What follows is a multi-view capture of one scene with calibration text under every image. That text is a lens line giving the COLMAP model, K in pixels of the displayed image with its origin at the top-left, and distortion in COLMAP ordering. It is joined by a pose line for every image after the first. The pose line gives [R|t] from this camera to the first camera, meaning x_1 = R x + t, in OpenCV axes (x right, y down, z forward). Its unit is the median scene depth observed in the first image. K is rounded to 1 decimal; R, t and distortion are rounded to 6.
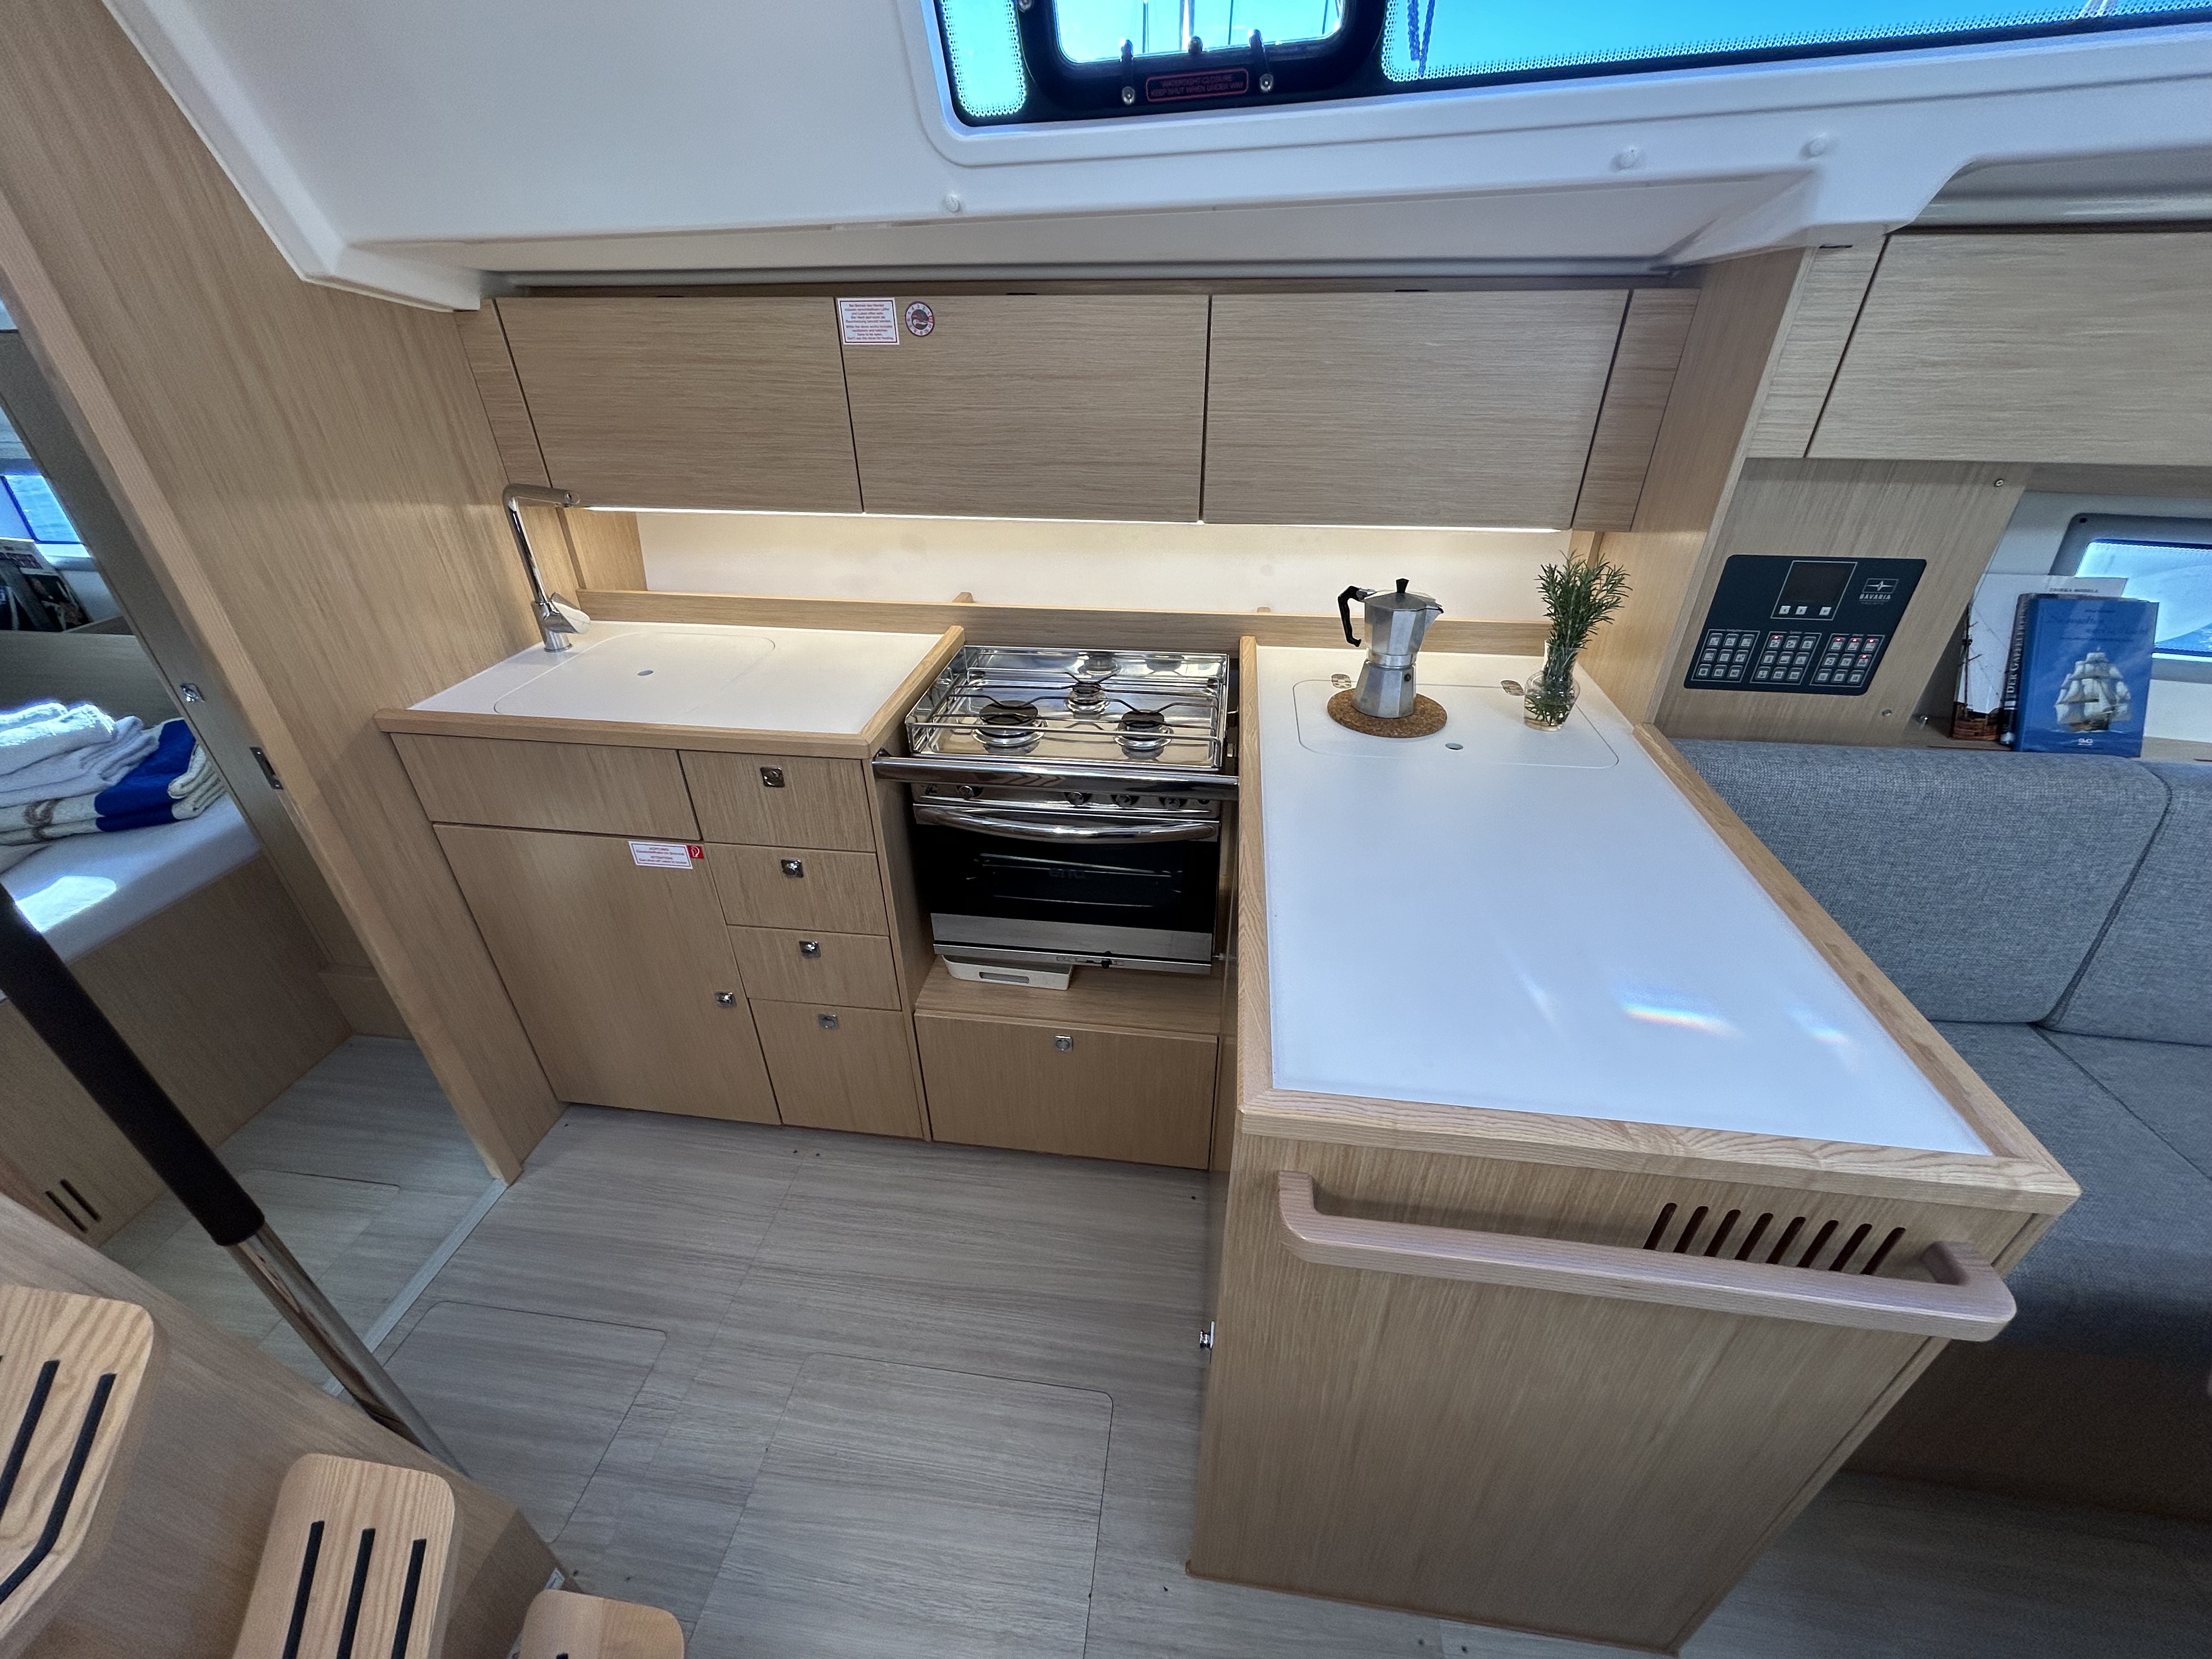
lens RADIAL K [[900.7, 0, 1110.7], [0, 900.7, 843.1], [0, 0, 1]] dist [-0.001372, 0.000050]
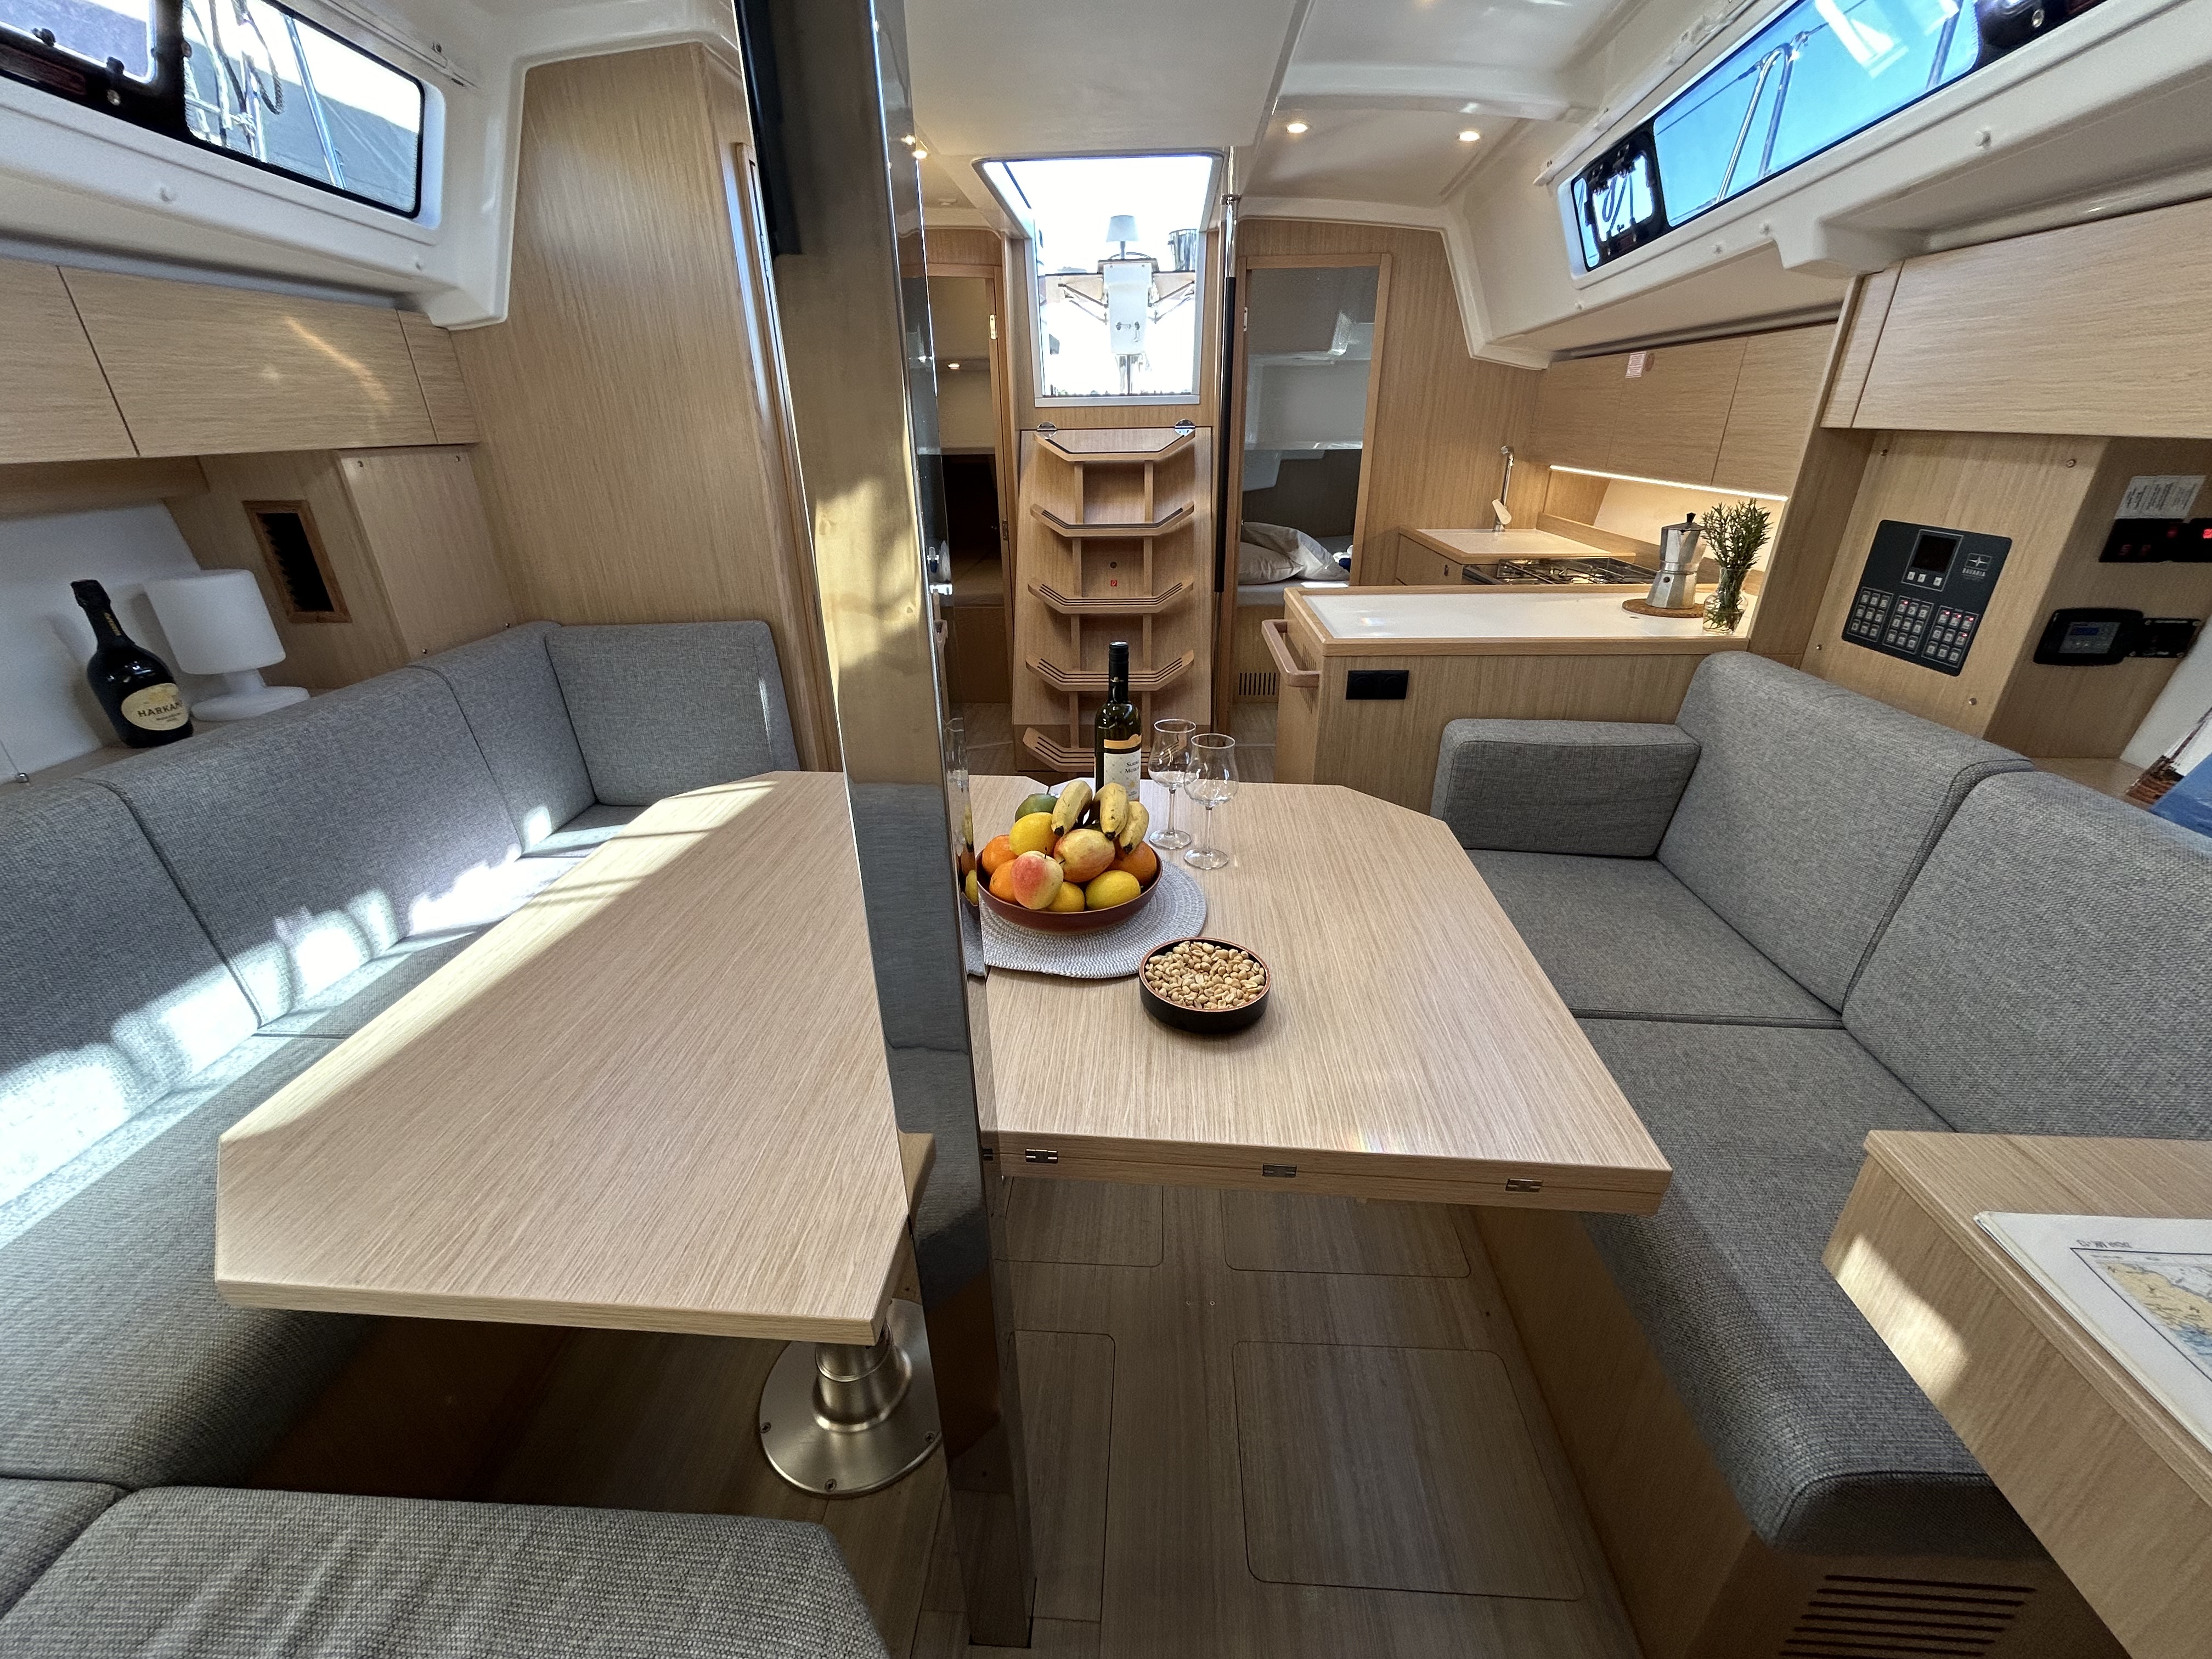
lens RADIAL K [[900.5, 0, 1106.0], [0, 900.5, 829.5], [0, 0, 1]] dist [-0.000021, 0.000685]
pose [[0.079302, 0.421777, -0.903225, 1.816978], [-0.512632, 0.794343, 0.325924, 0.136789], [0.854938, 0.437176, 0.279209, -0.022246]]
